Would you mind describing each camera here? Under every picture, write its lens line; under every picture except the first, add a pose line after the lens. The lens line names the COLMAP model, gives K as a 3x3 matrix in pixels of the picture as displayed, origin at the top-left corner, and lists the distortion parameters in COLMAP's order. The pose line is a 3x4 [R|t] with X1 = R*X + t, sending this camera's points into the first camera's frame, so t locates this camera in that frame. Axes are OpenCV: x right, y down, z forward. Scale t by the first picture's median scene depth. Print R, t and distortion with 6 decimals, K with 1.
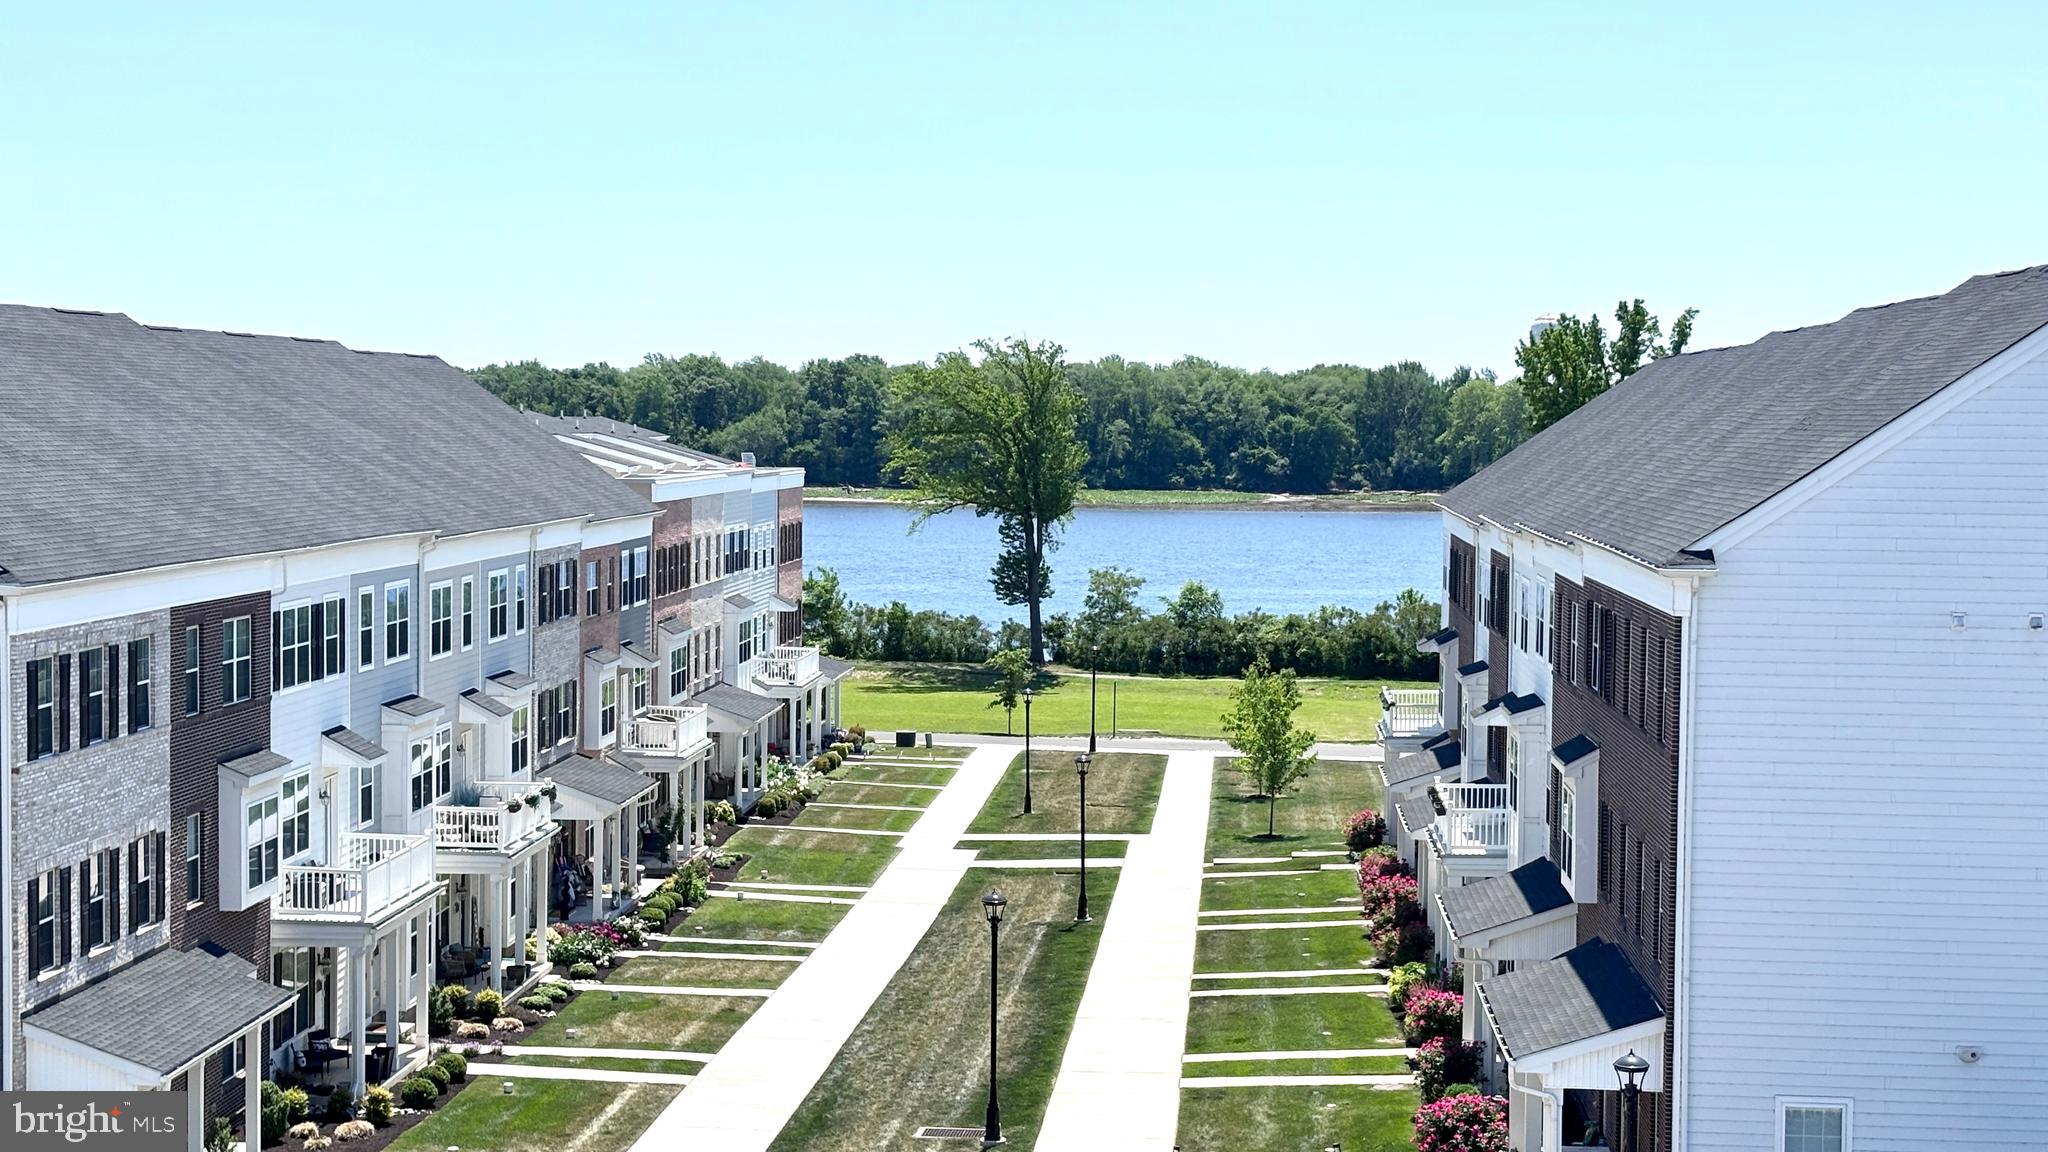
lens RADIAL K [[3235.2, 0, 1024.0], [0, 3235.2, 576.0], [0, 0, 1]] dist [0.256458, -0.998170]
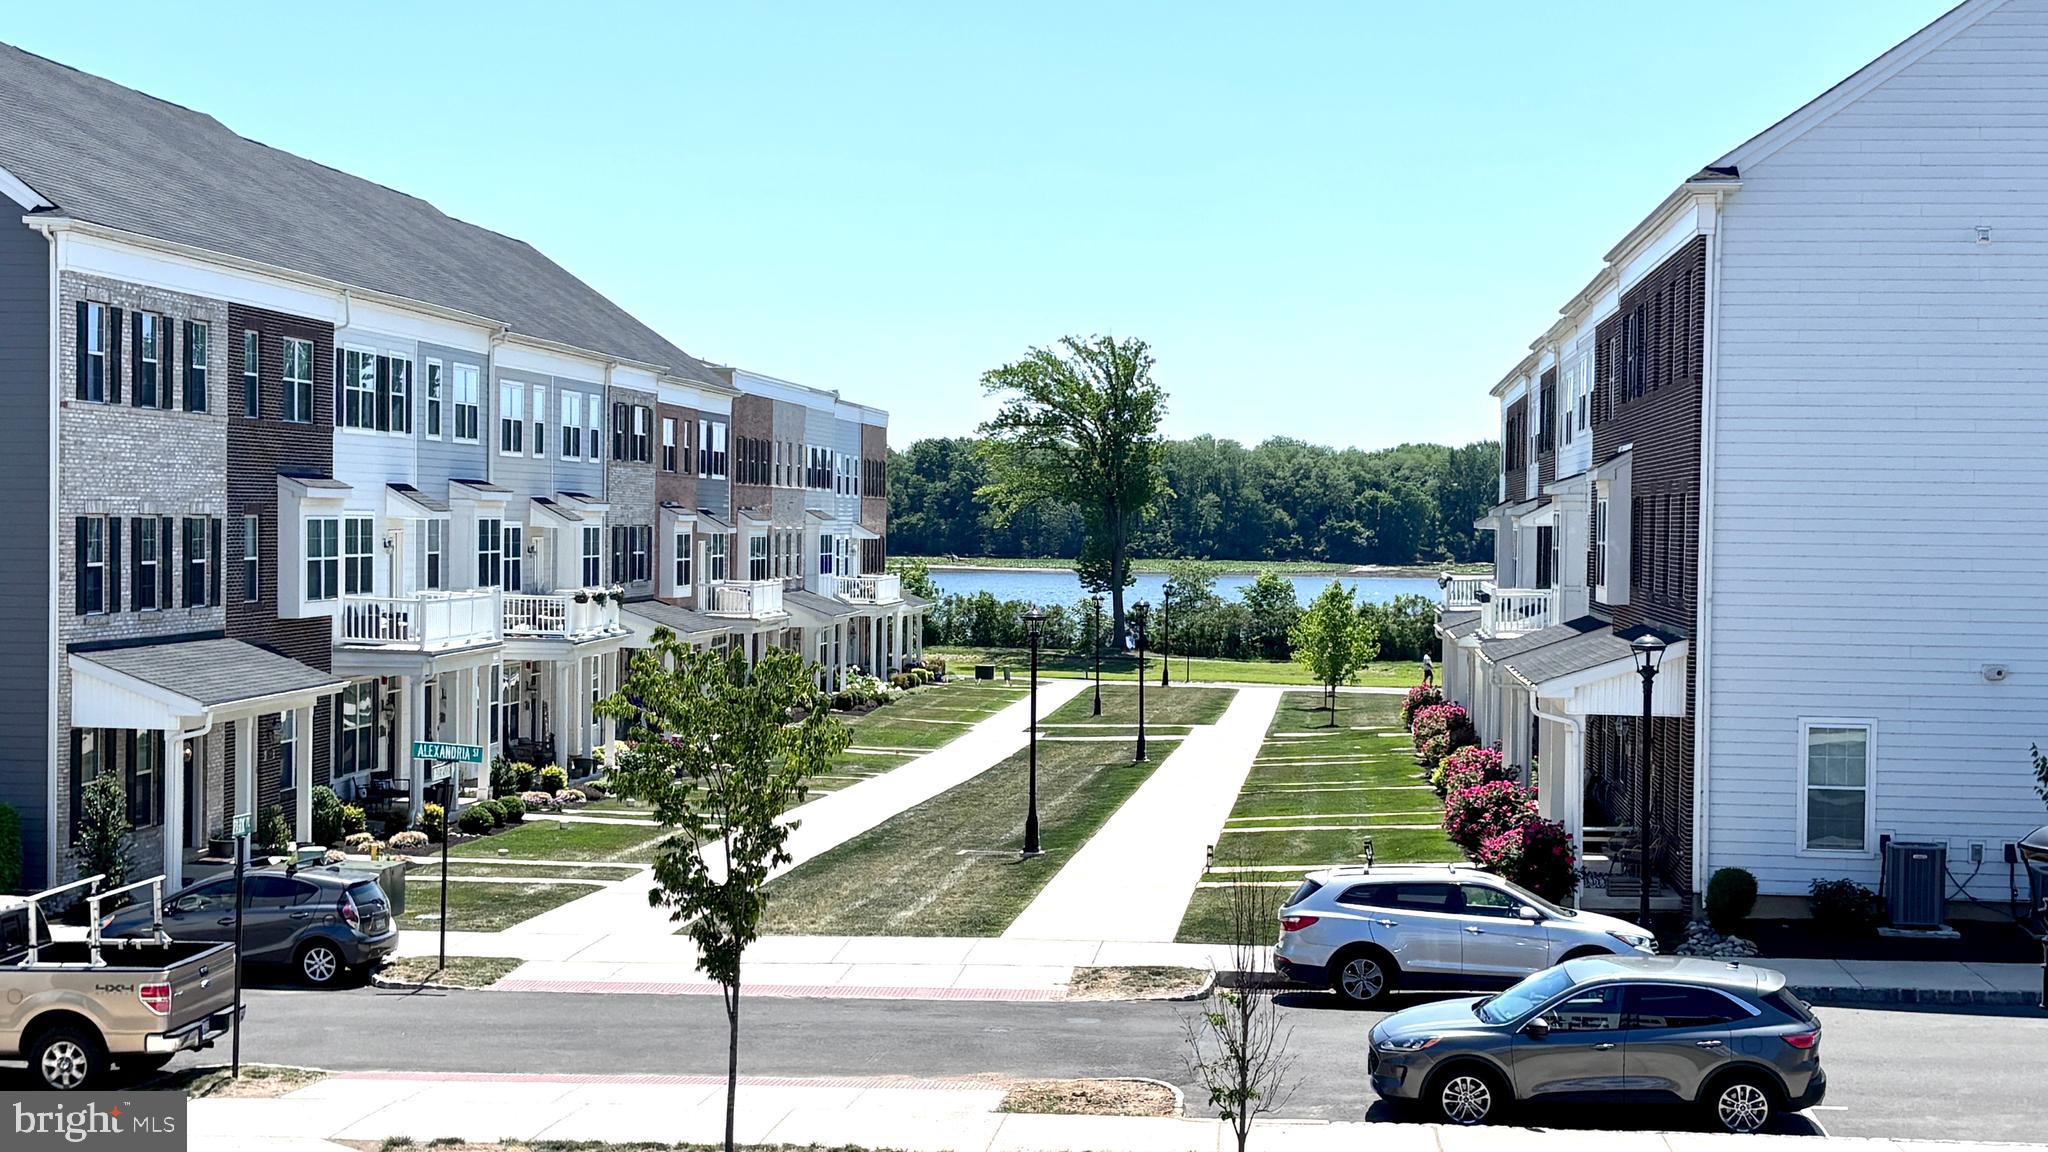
lens RADIAL K [[3083.0, 0, 1024.0], [0, 3083.0, 576.0], [0, 0, 1]] dist [0.318241, -1.373479]
pose [[0.999450, 0.003957, -0.032938, 0.017362], [-0.005046, 0.999441, -0.033035, 0.105407], [0.032789, 0.033183, 0.998911, 0.027510]]
